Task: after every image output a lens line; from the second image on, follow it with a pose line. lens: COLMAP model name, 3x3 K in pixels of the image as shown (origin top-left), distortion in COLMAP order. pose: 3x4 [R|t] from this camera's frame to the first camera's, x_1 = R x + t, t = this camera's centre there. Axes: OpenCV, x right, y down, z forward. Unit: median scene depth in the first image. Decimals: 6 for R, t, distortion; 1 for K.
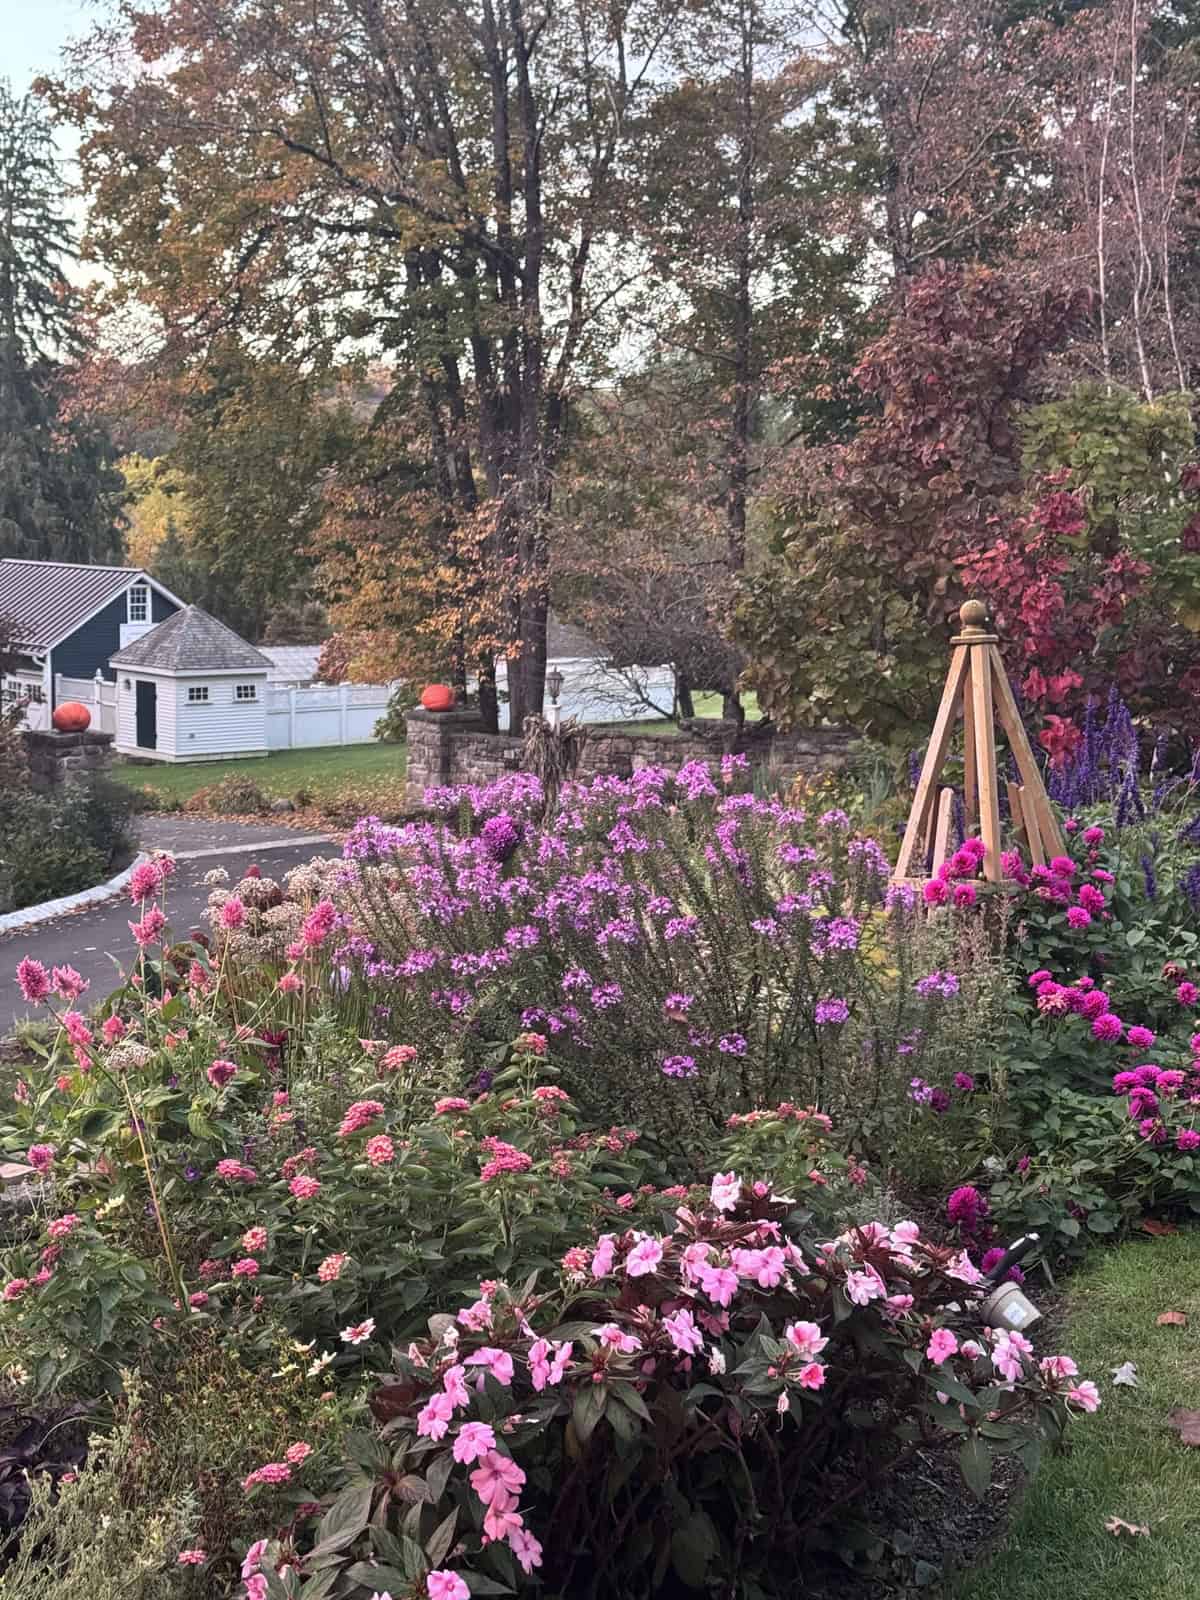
lens RADIAL K [[2258.7, 0, 600.0], [0, 2258.7, 800.0], [0, 0, 1]] dist [0.135492, -0.087945]
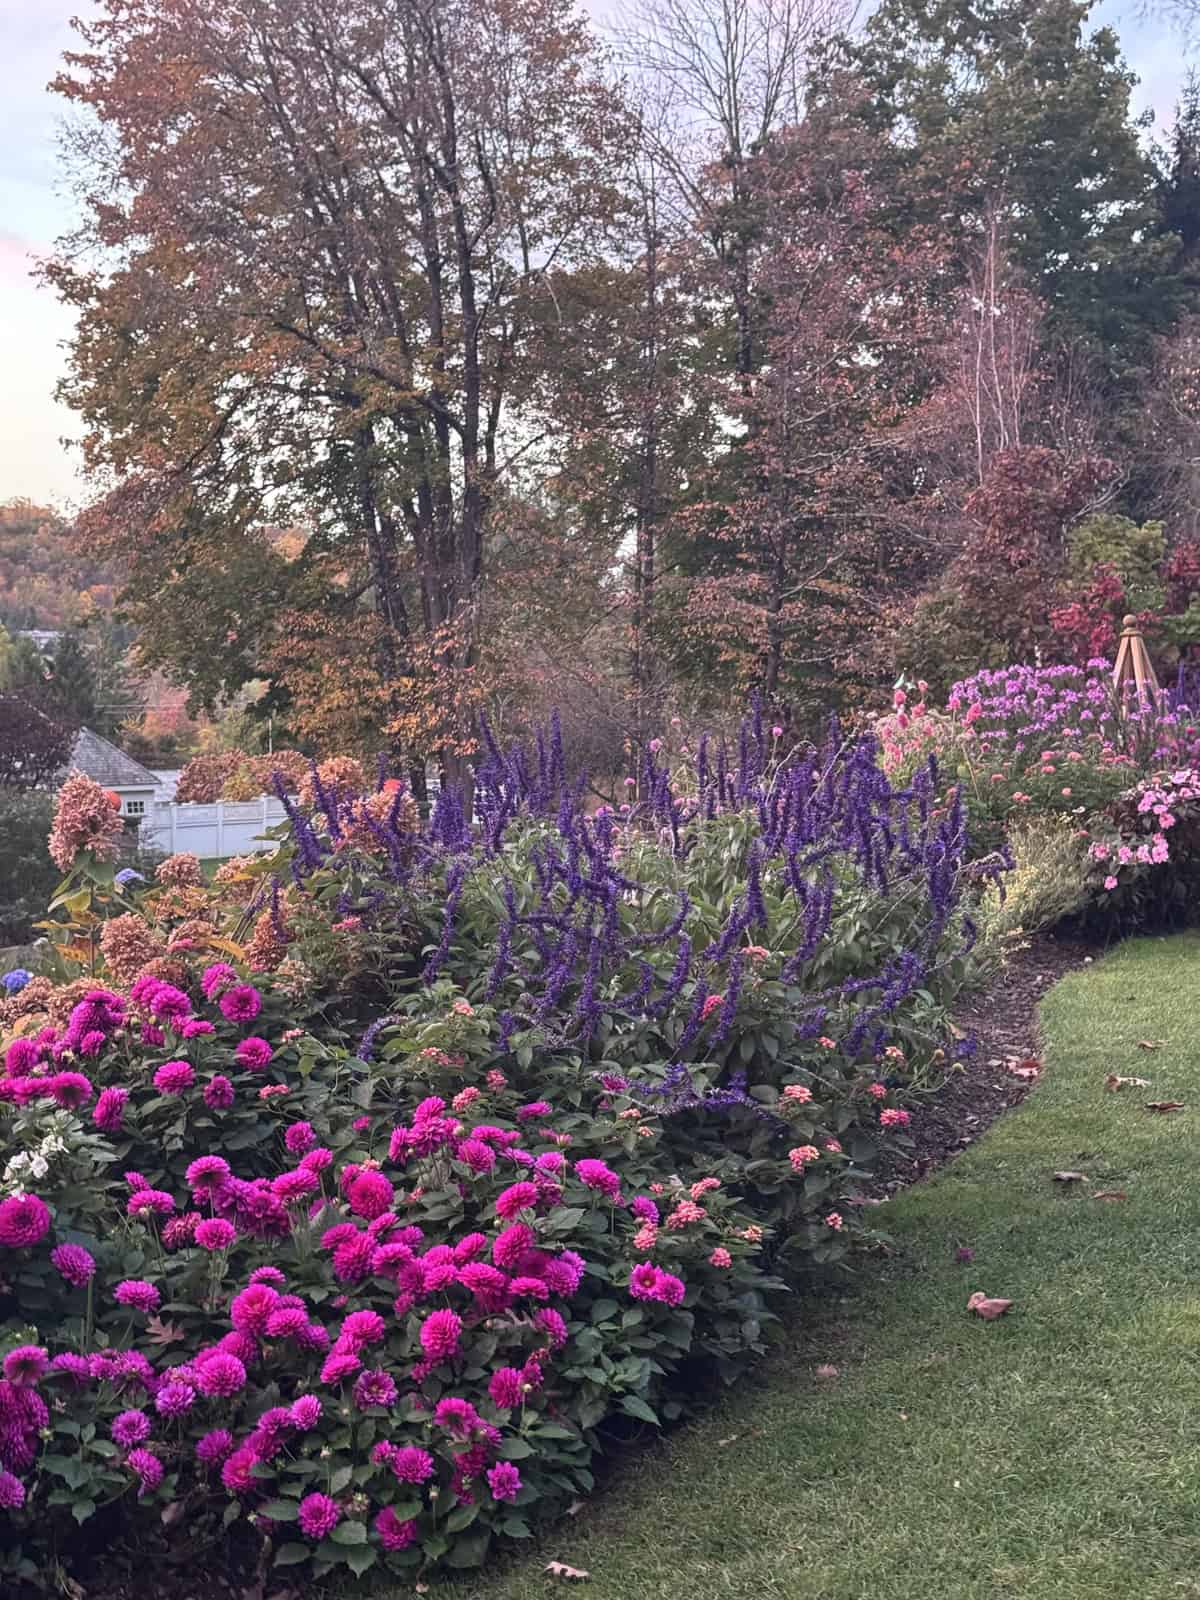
lens RADIAL K [[2258.7, 0, 600.0], [0, 2258.7, 800.0], [0, 0, 1]] dist [0.135492, -0.087945]
pose [[0.994209, -0.006087, 0.107291, -0.079034], [0.012927, 0.997919, -0.063175, 0.029971], [-0.106683, 0.064196, 0.992219, -0.143391]]
